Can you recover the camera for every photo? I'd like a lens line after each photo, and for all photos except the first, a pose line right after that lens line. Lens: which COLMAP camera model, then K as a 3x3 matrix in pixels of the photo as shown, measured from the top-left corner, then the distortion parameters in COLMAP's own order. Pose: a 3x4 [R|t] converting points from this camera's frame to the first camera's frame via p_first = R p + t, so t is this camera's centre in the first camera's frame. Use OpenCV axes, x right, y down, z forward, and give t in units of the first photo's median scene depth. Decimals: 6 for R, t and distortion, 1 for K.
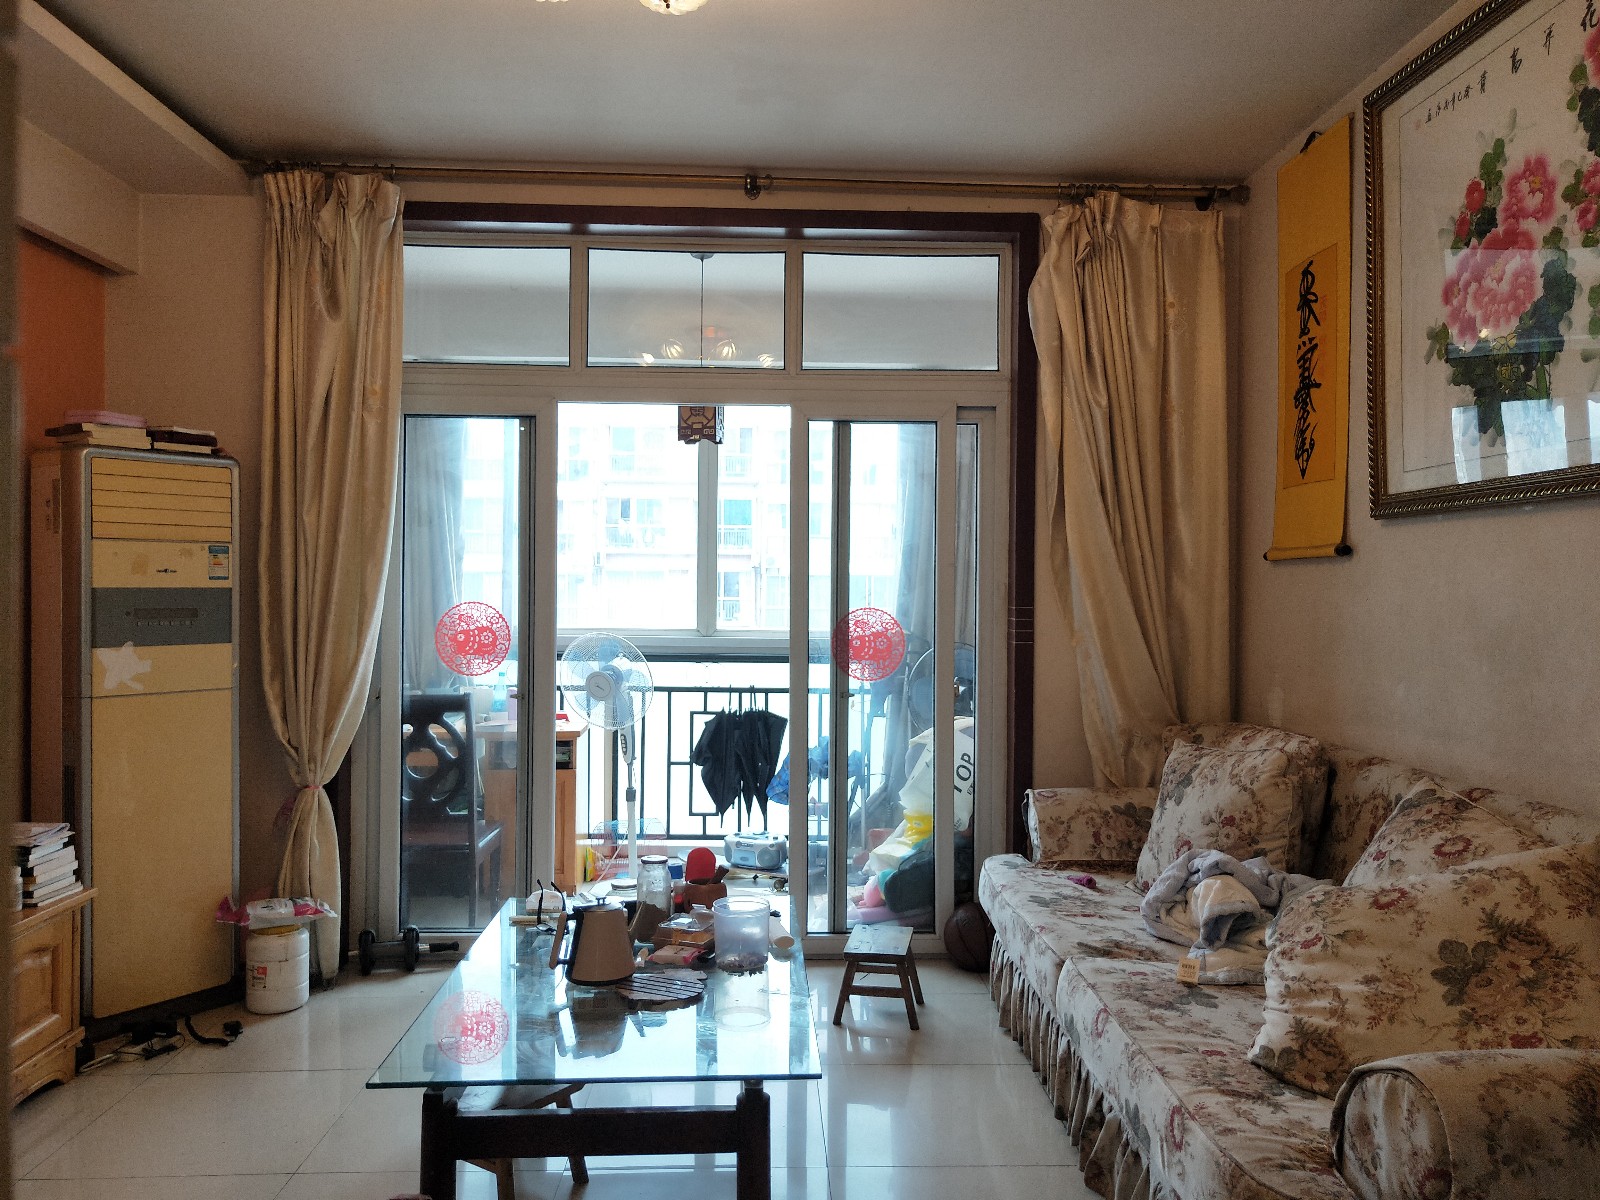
lens RADIAL K [[1220.5, 0, 797.7], [0, 1220.5, 597.5], [0, 0, 1]] dist [0.034609, -0.013139]
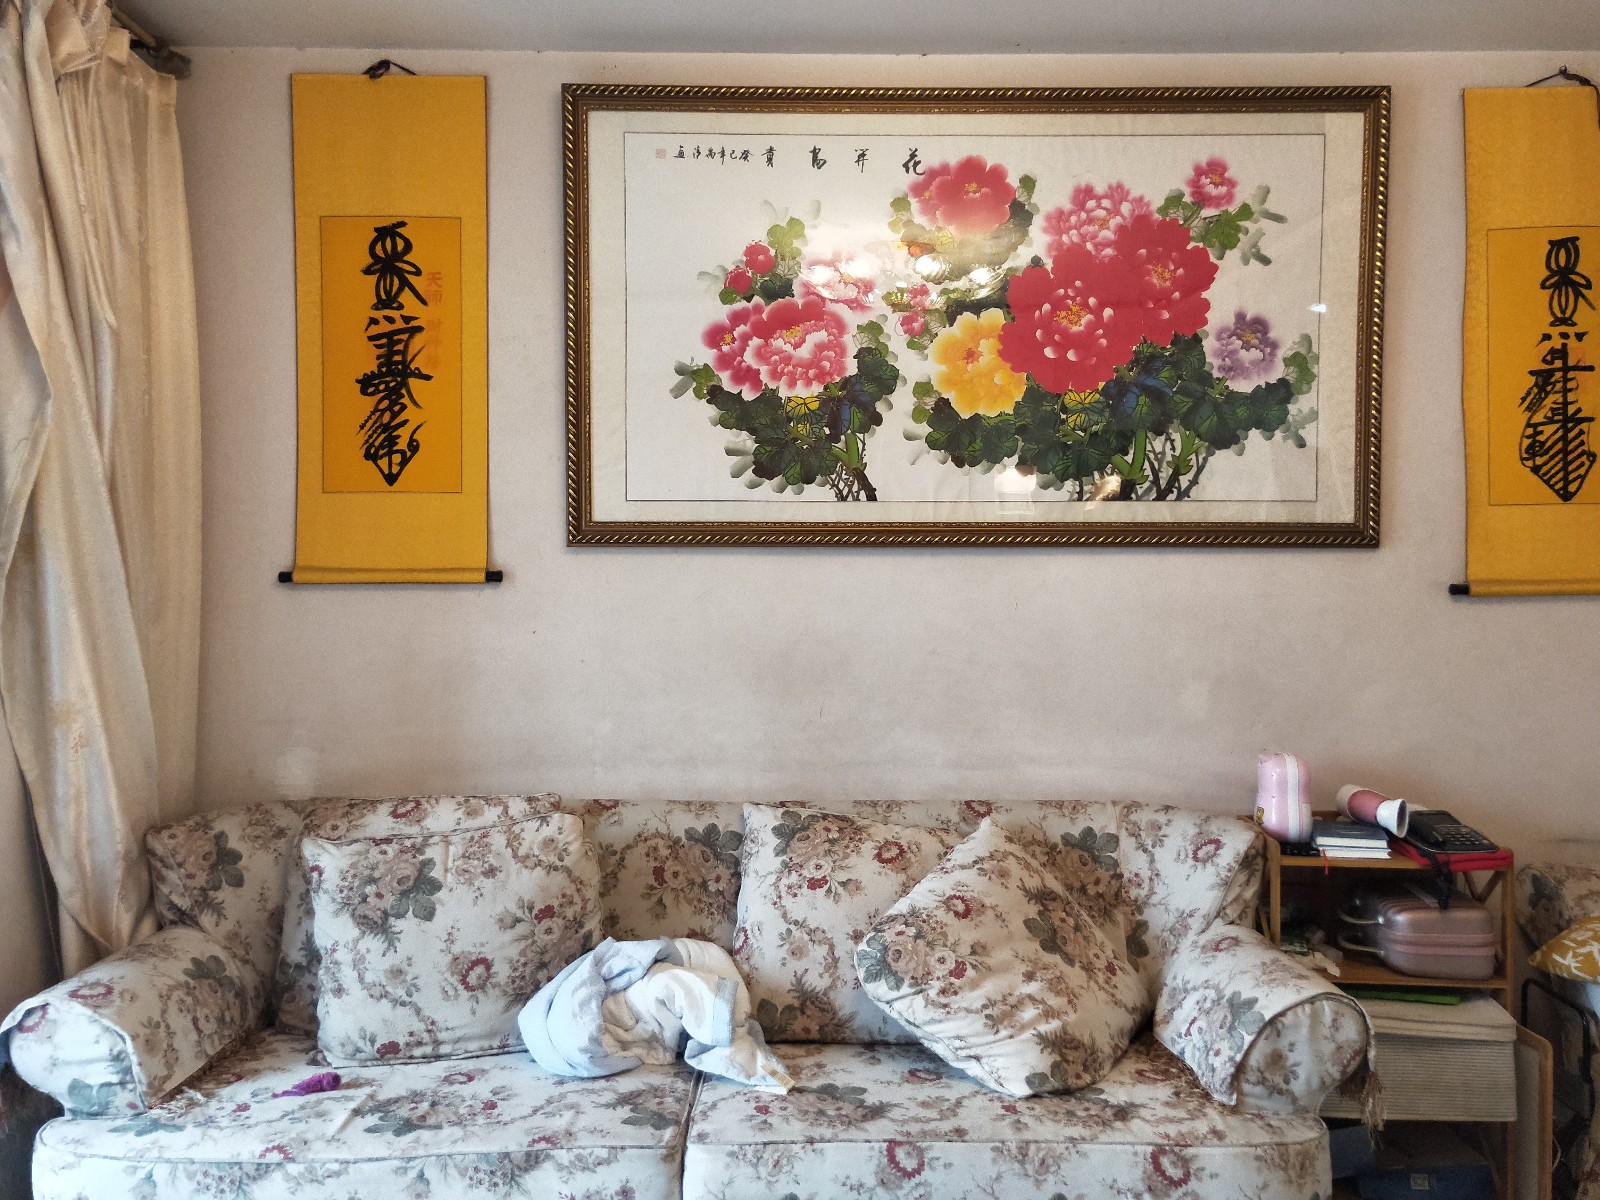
lens RADIAL K [[1220.5, 0, 797.3], [0, 1220.5, 595.1], [0, 0, 1]] dist [0.034609, -0.013139]
pose [[0.024682, -0.019833, 0.999499, -0.561921], [0.005937, 0.999788, 0.019693, -0.054265], [-0.999678, 0.005448, 0.024794, 1.003819]]
